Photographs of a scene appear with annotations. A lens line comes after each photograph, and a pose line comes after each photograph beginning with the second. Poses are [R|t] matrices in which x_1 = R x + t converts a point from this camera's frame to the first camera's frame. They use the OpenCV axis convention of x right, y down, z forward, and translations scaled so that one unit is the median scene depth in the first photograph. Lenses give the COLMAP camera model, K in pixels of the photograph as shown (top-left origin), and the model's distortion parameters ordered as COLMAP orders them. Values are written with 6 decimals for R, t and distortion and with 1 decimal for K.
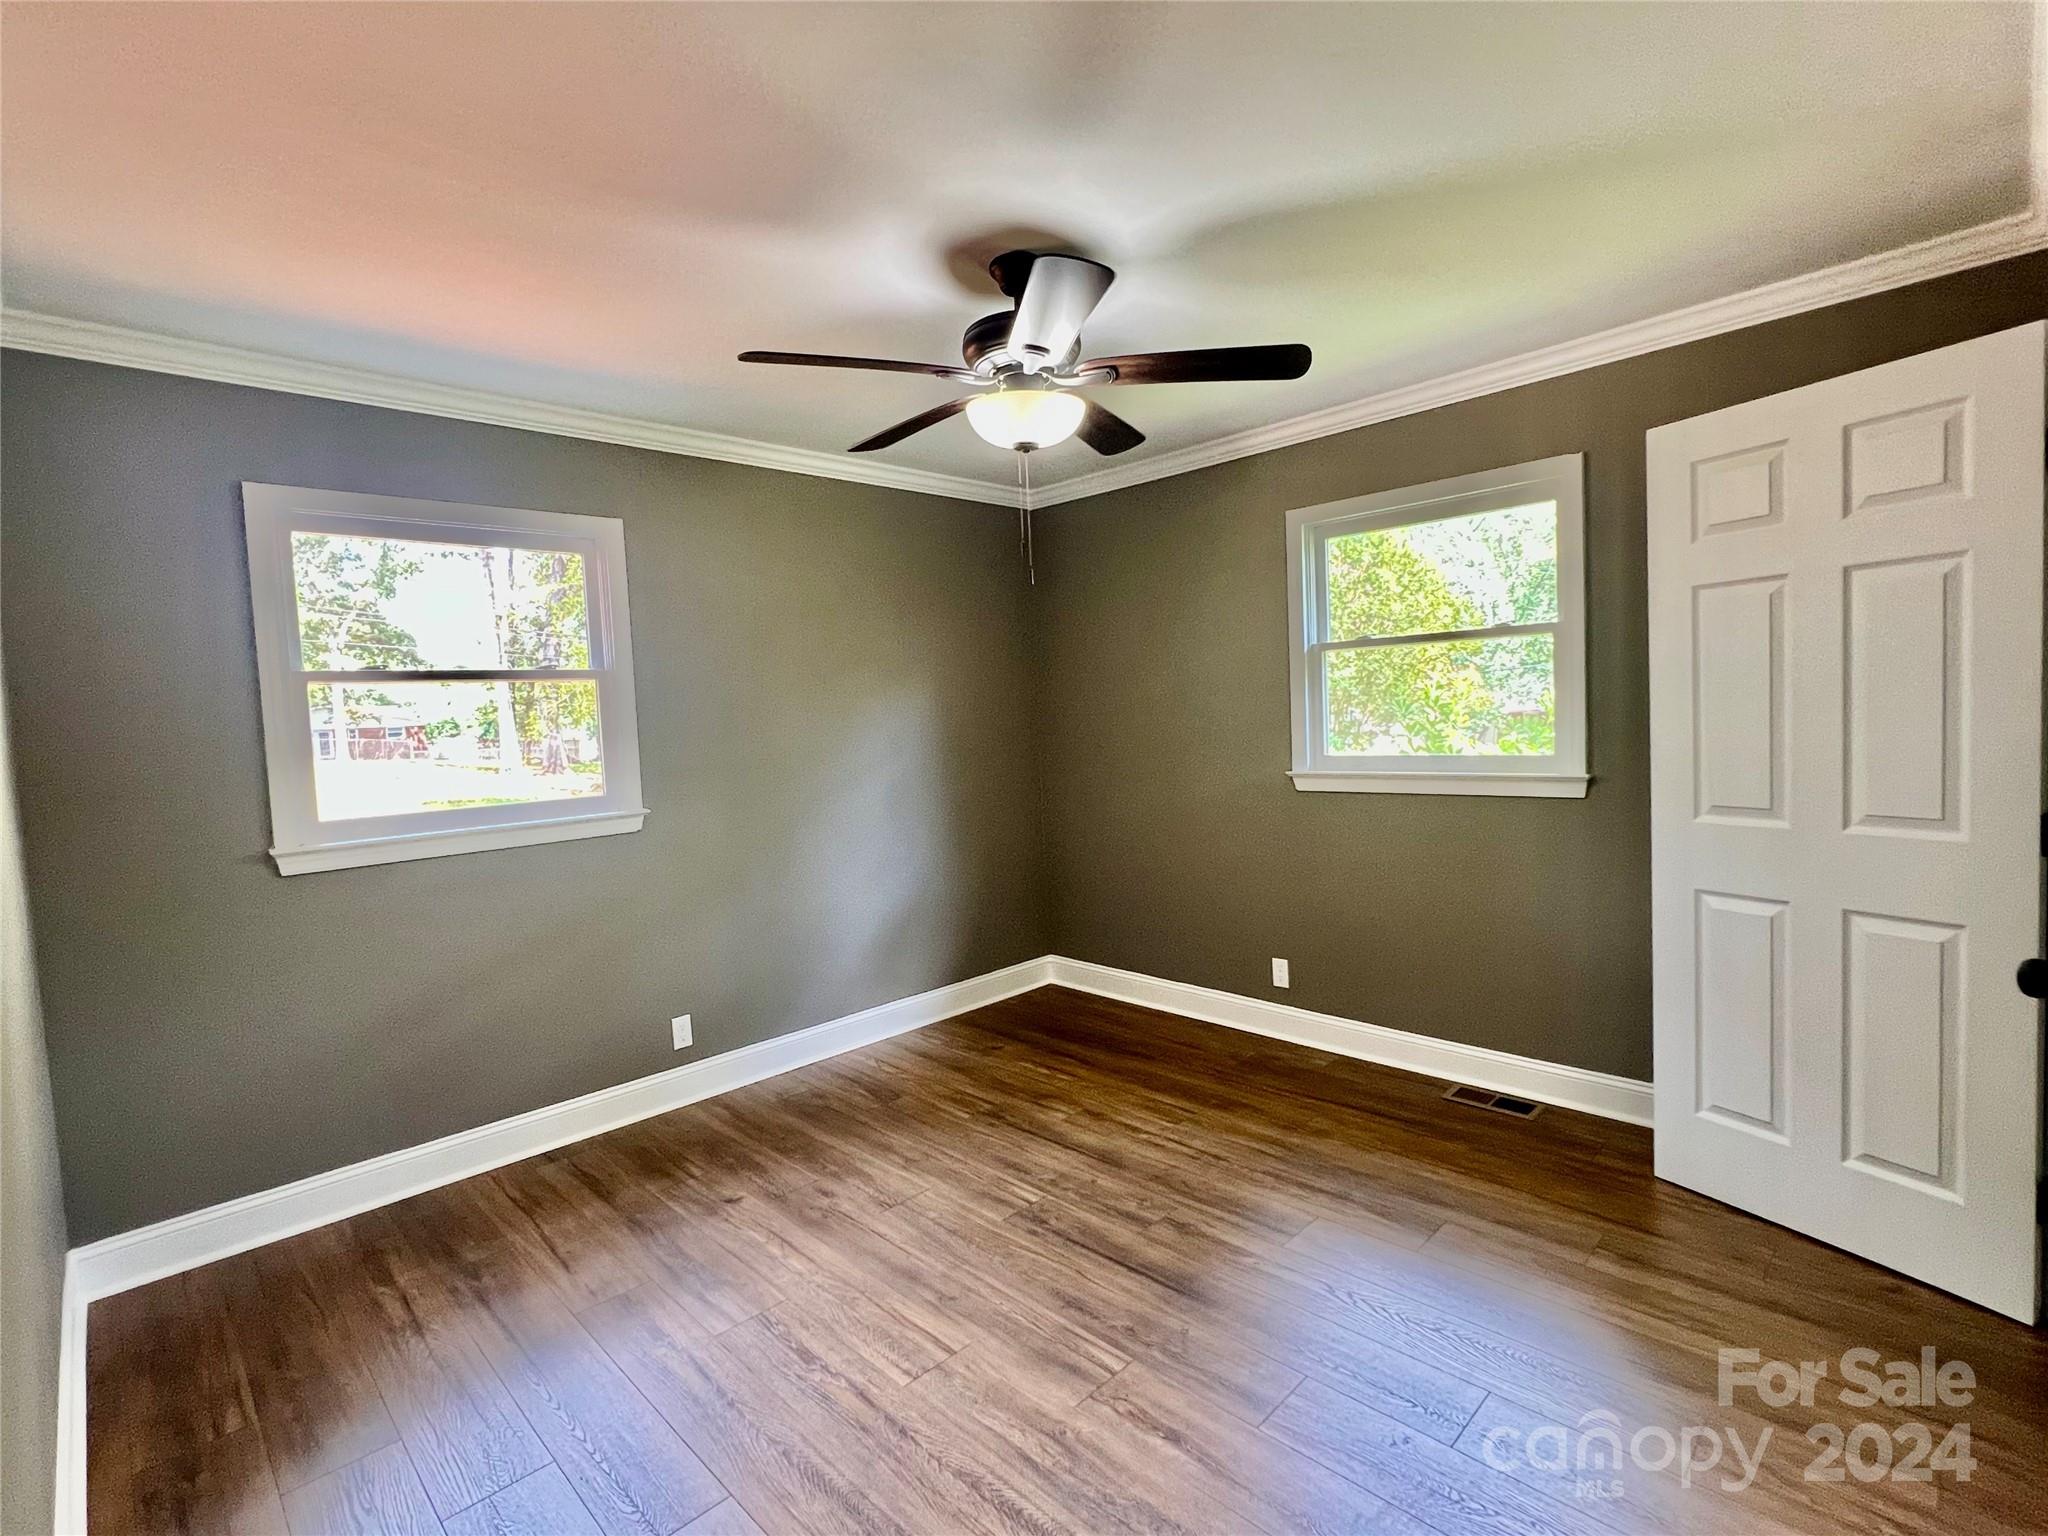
lens RADIAL K [[959.9, 0, 1022.7], [0, 959.9, 767.0], [0, 0, 1]] dist [-0.003858, 0.000435]
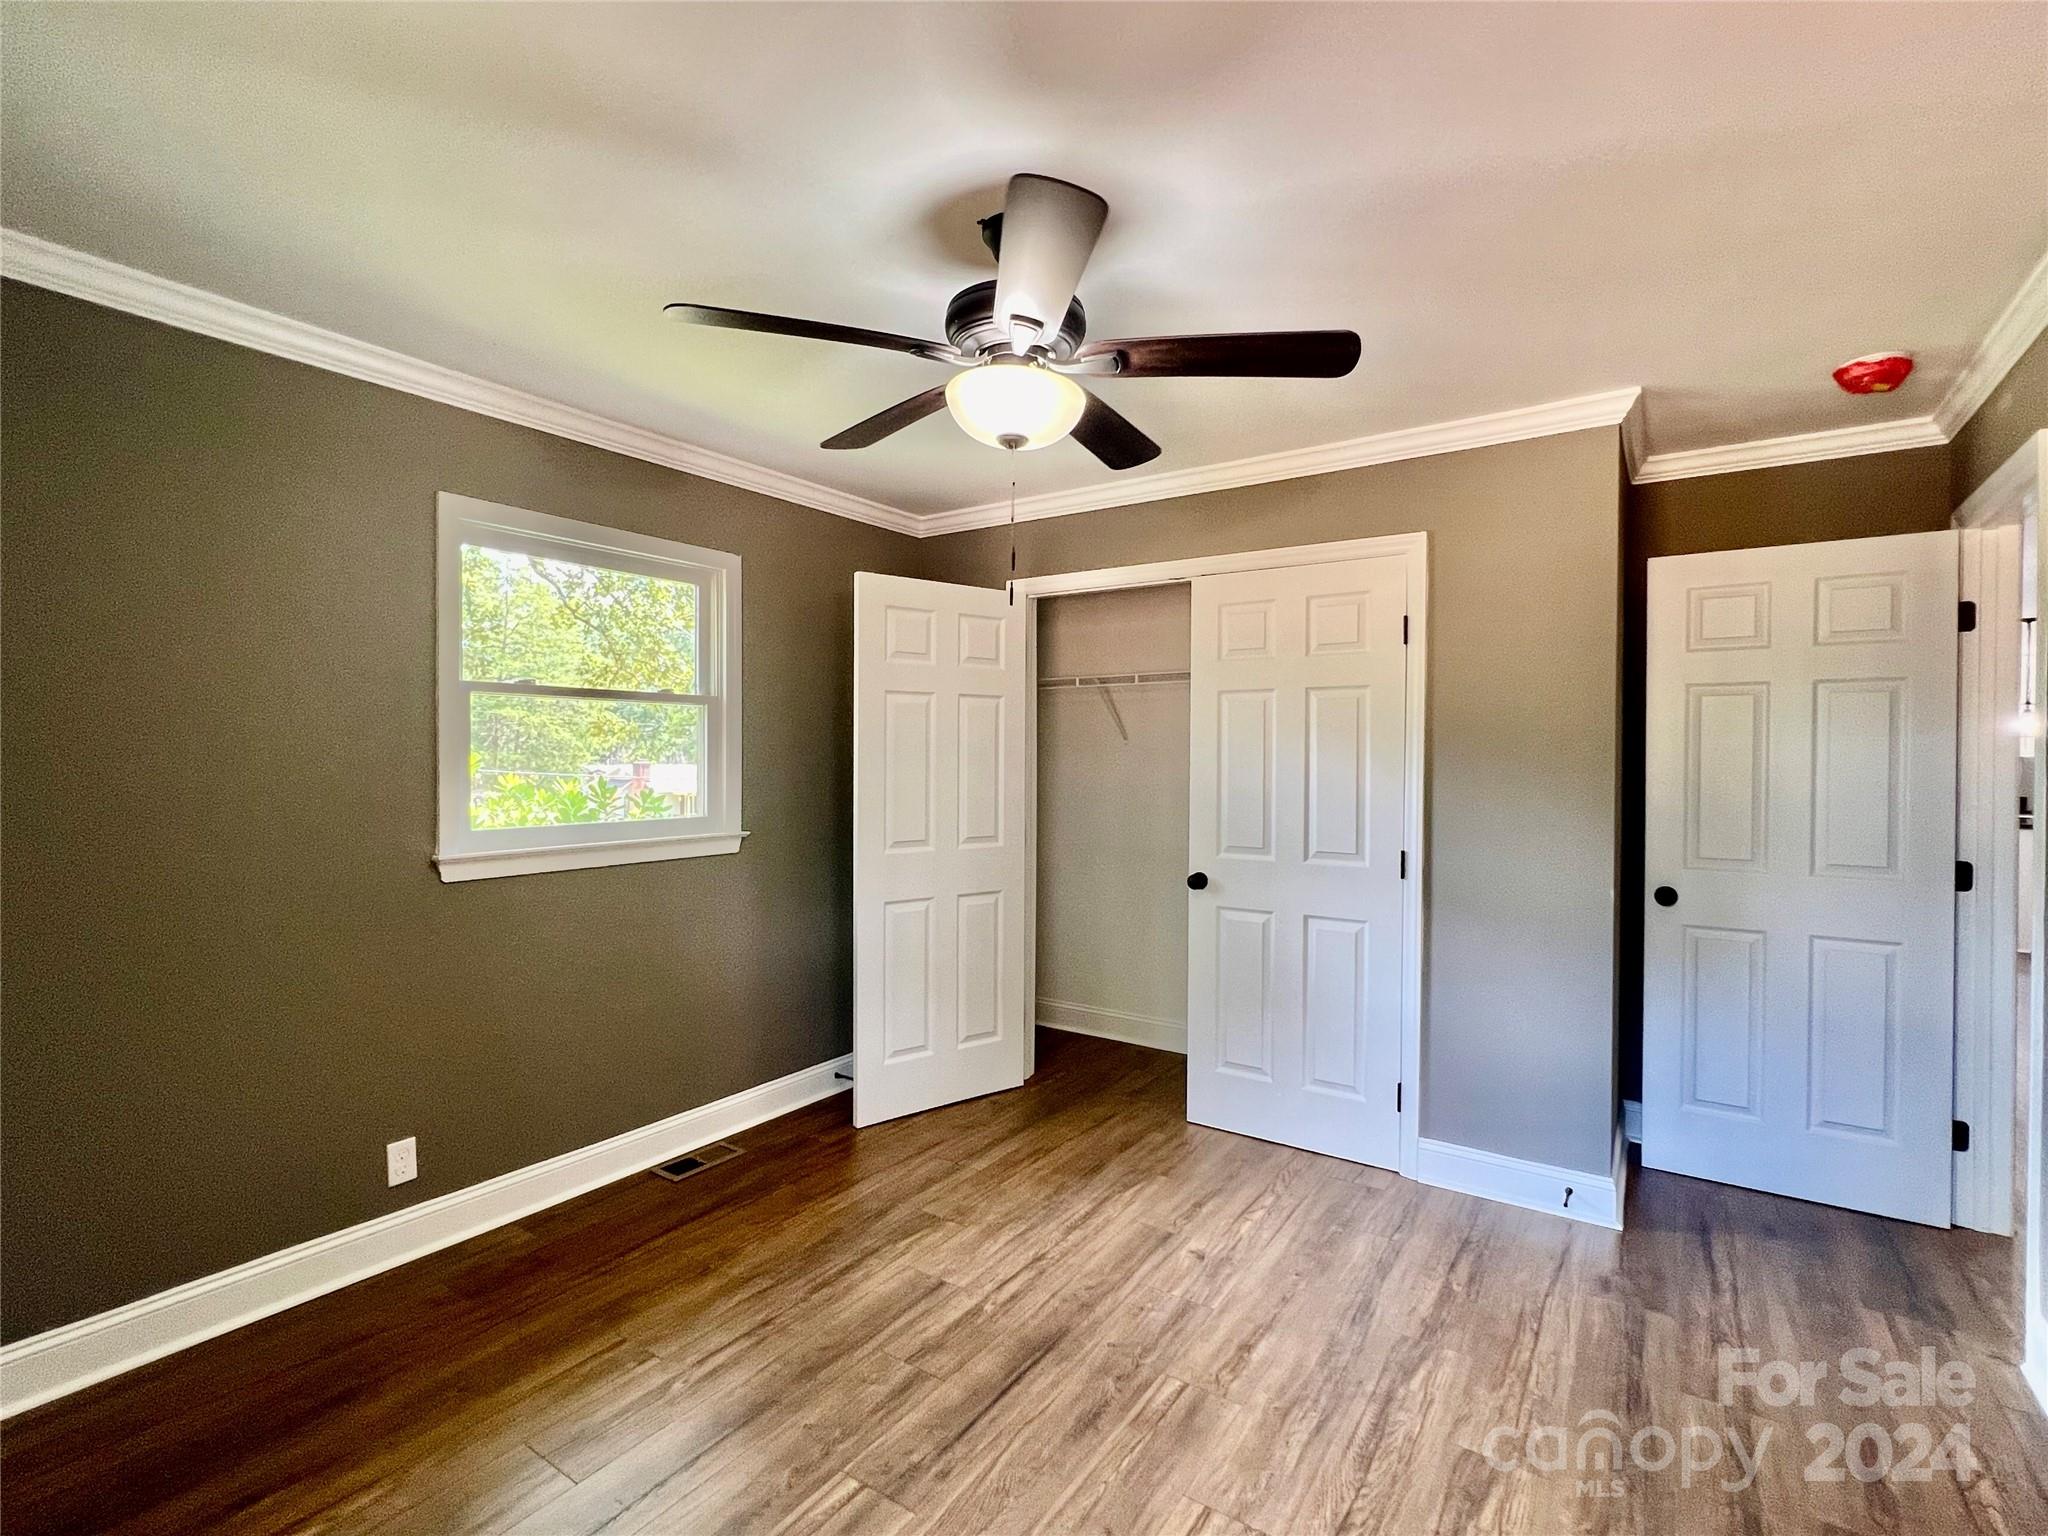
lens RADIAL K [[959.9, 0, 1023.0], [0, 959.9, 757.8], [0, 0, 1]] dist [-0.003858, 0.000435]
pose [[-0.195069, 0.043957, 0.979804, -0.710419], [0.060621, 0.997625, -0.032688, -0.025981], [-0.978914, 0.053020, -0.197270, 1.022466]]
